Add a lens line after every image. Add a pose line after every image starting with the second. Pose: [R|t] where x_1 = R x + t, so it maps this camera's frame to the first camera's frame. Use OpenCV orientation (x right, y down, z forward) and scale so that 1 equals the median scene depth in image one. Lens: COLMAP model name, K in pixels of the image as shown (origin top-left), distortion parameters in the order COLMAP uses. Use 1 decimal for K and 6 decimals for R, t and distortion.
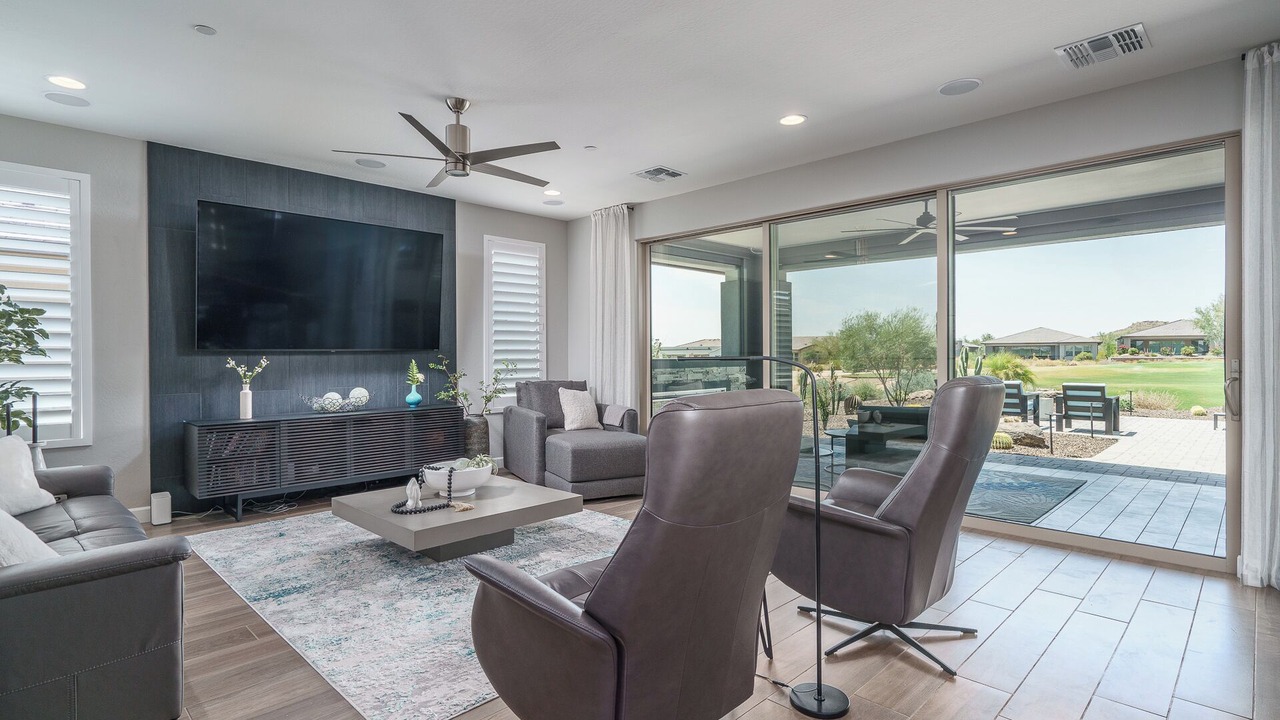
lens RADIAL K [[629.2, 0, 640.0], [0, 629.2, 360.0], [0, 0, 1]] dist [0.001517, -0.000384]
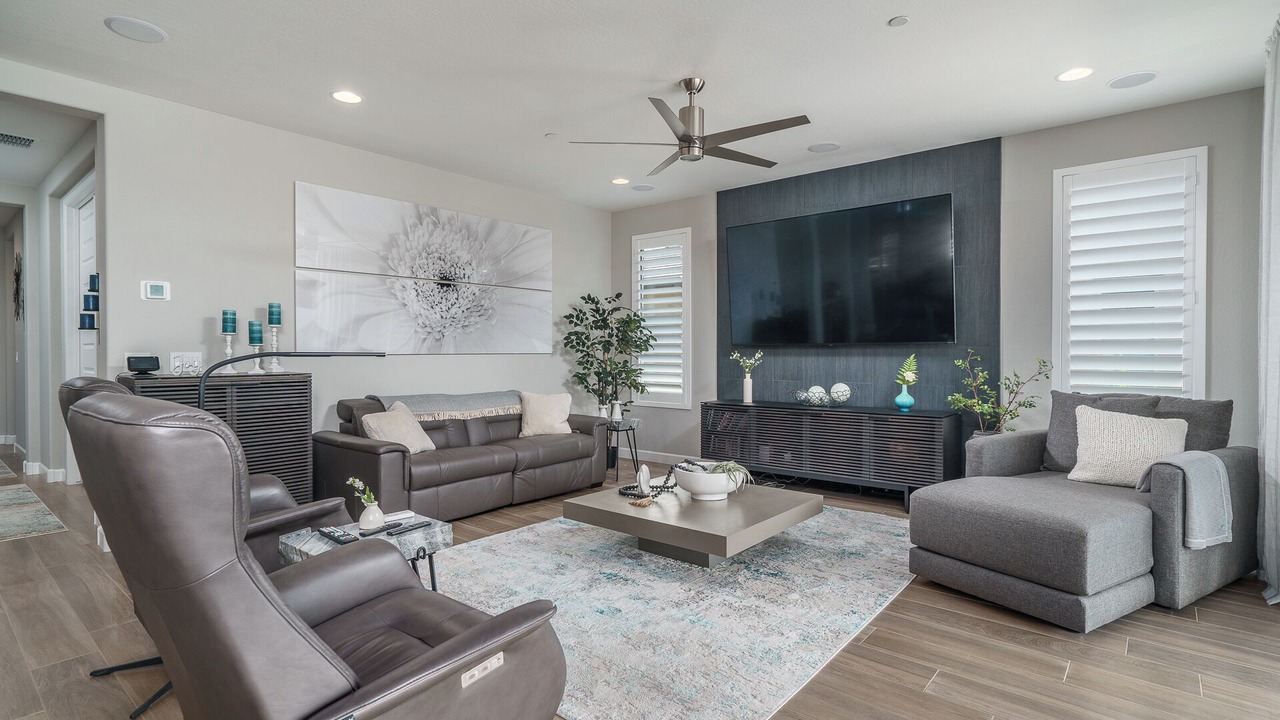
lens RADIAL K [[625.2, 0, 639.4], [0, 625.2, 358.0], [0, 0, 1]] dist [0.002706, 0.000334]
pose [[0.074704, 0.015385, -0.997087, 0.539907], [-0.009734, 0.999845, 0.014699, -0.006242], [0.997158, 0.008607, 0.074842, 0.707688]]
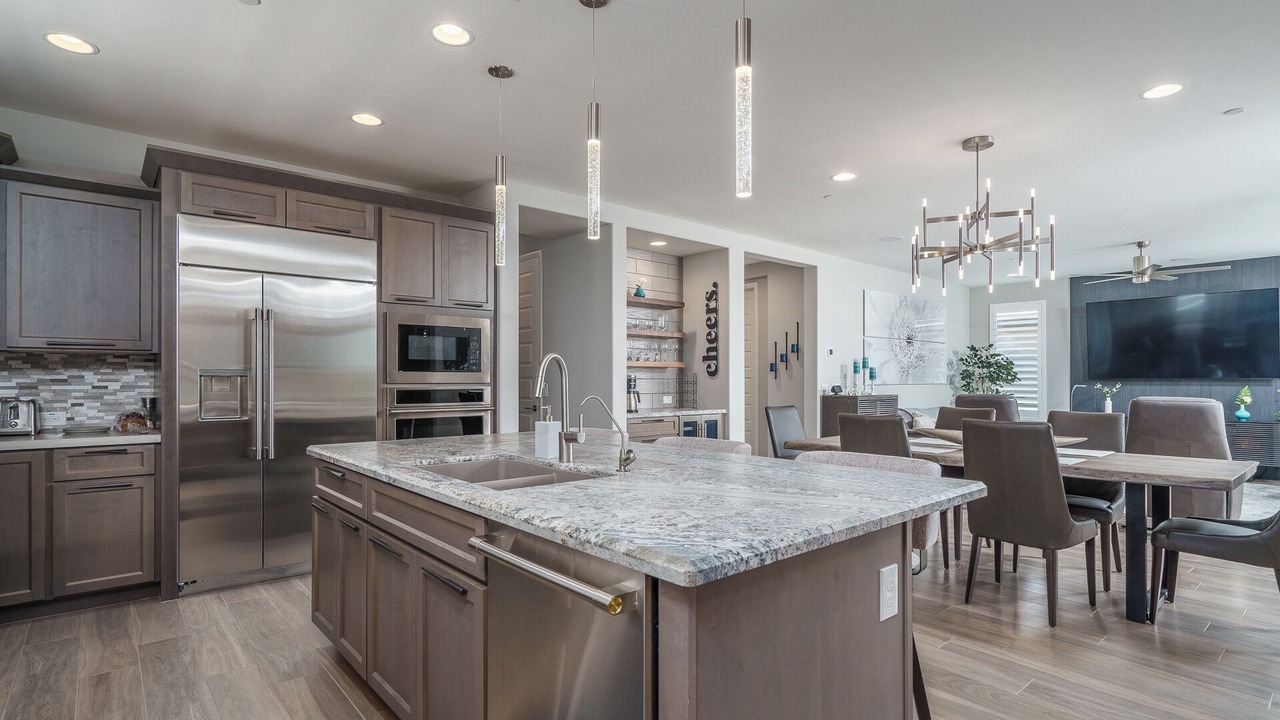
lens RADIAL K [[625.2, 0, 639.4], [0, 625.2, 358.0], [0, 0, 1]] dist [0.002706, 0.000334]
pose [[-0.068088, -0.027829, -0.997291, 1.313909], [-0.011245, 0.999569, -0.027125, -0.012124], [0.997616, 0.009368, -0.068372, -0.254307]]
